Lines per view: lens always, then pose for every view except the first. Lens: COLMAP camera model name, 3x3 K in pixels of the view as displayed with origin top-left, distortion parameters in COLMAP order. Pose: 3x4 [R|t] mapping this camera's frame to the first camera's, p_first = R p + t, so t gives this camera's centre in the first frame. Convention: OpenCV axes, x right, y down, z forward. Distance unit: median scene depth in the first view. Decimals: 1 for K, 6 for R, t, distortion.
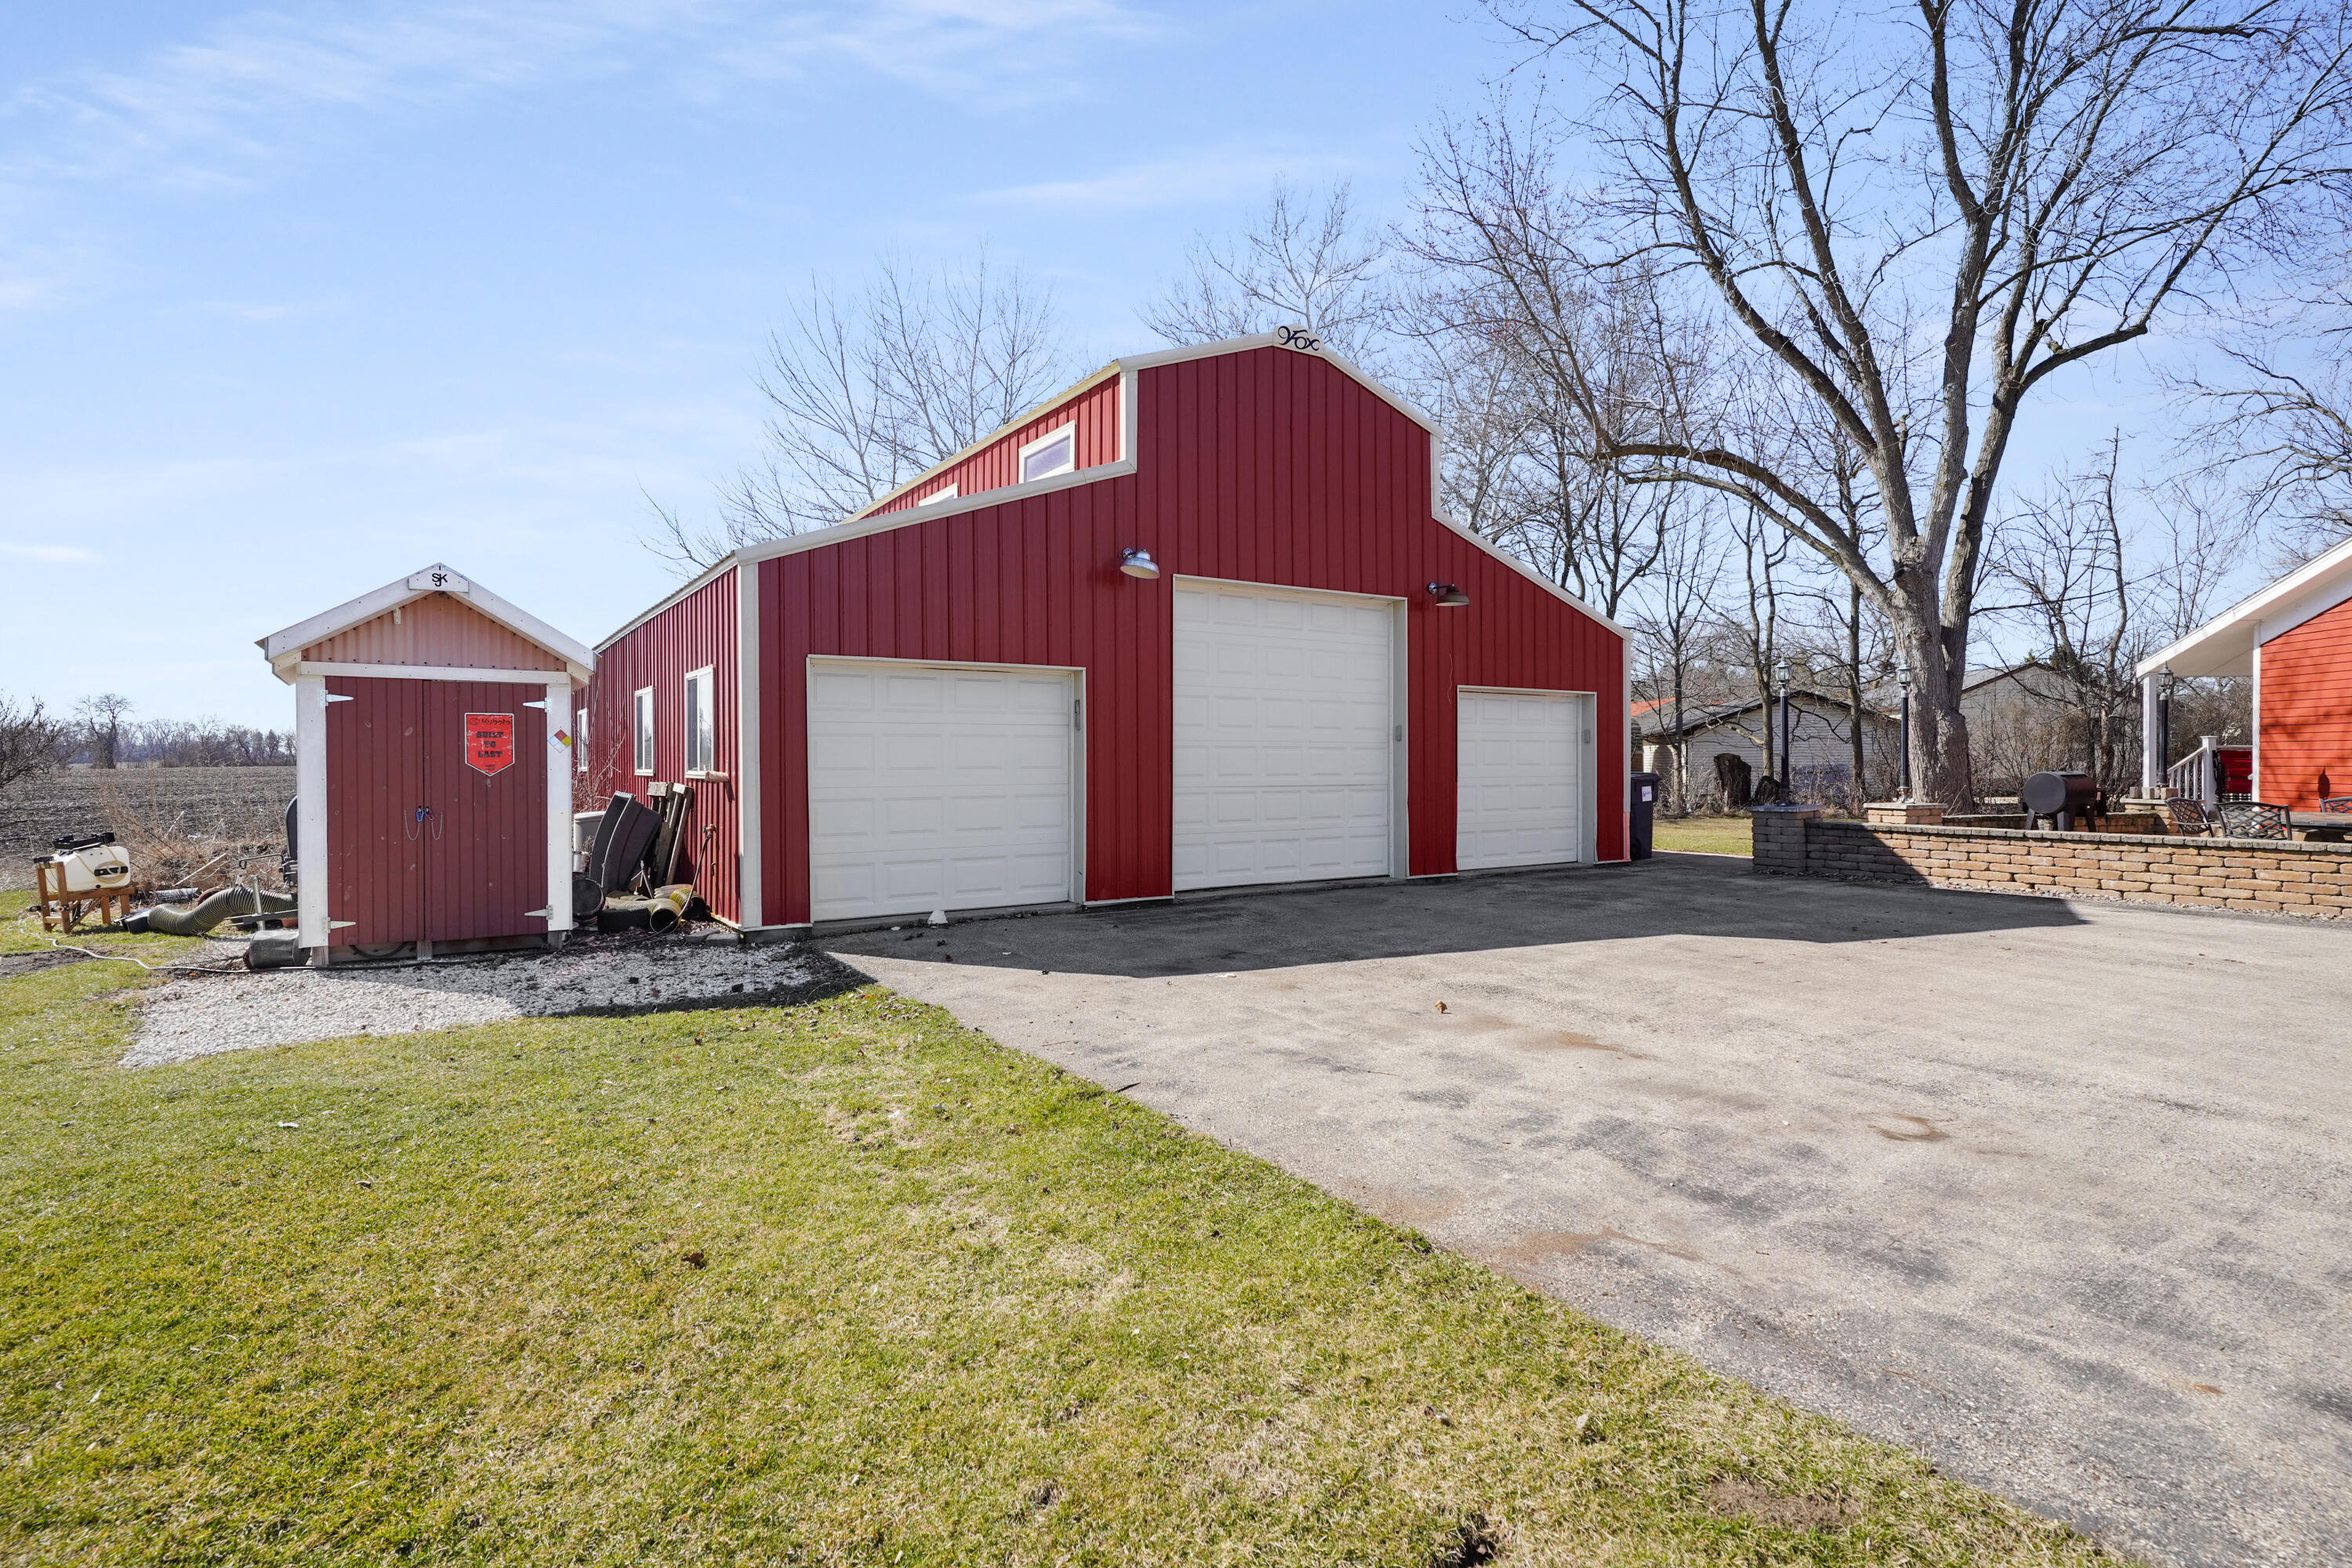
lens RADIAL K [[1134.3, 0, 1176.0], [0, 1134.3, 784.0], [0, 0, 1]] dist [0.002088, -0.001740]
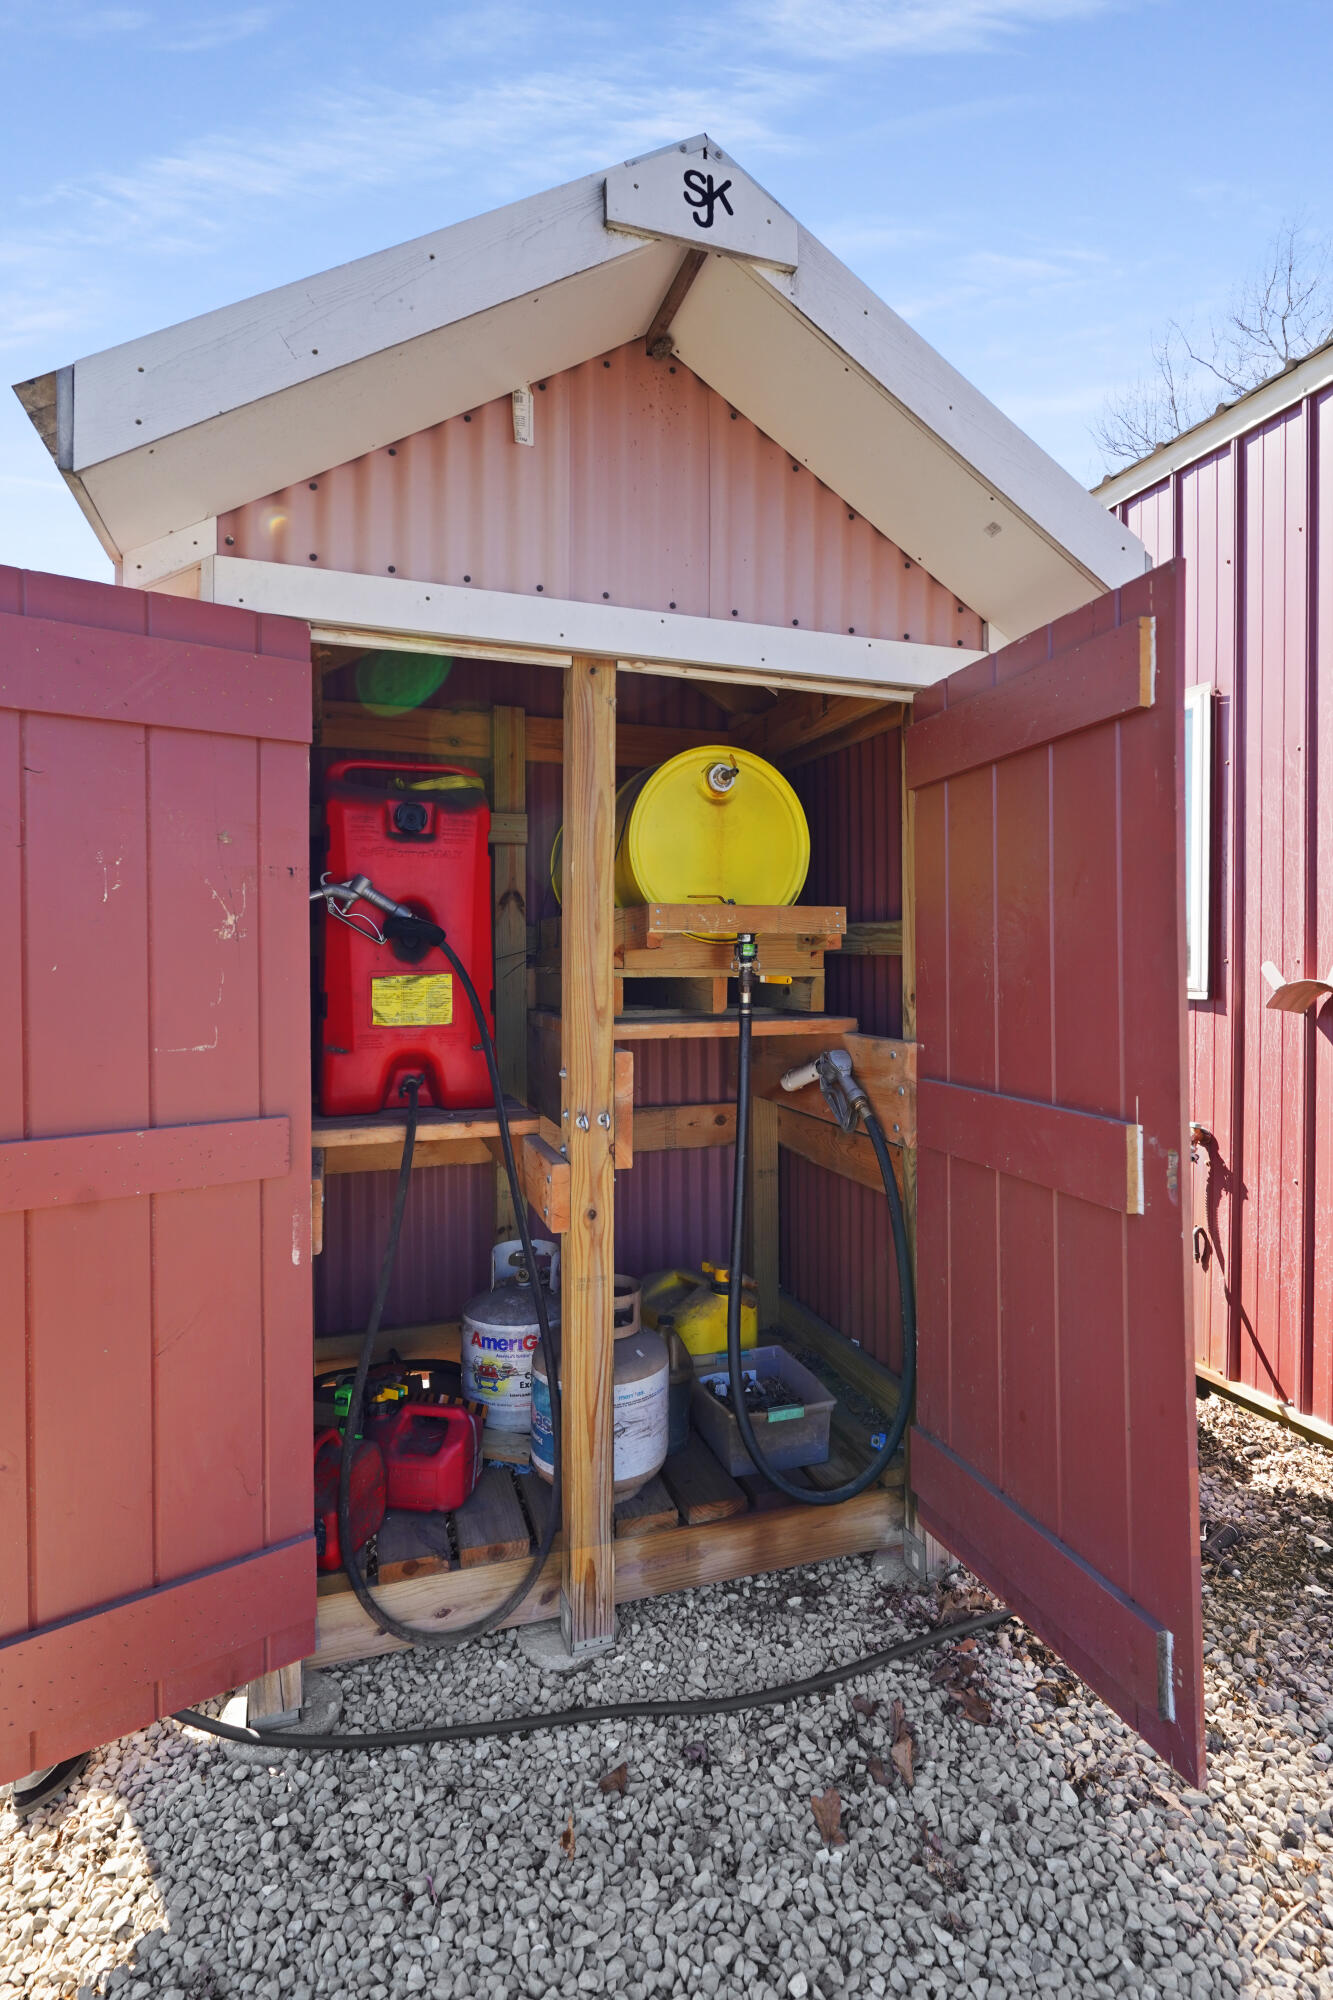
lens RADIAL K [[977.6, 0, 666.5], [0, 977.6, 1000.0], [0, 0, 1]] dist [0.001536, -0.000494]
pose [[0.971347, 0.002696, -0.237650, -0.451752], [-0.002797, 0.999996, -0.000091, -0.005905], [0.237649, 0.000753, 0.971351, 0.590766]]
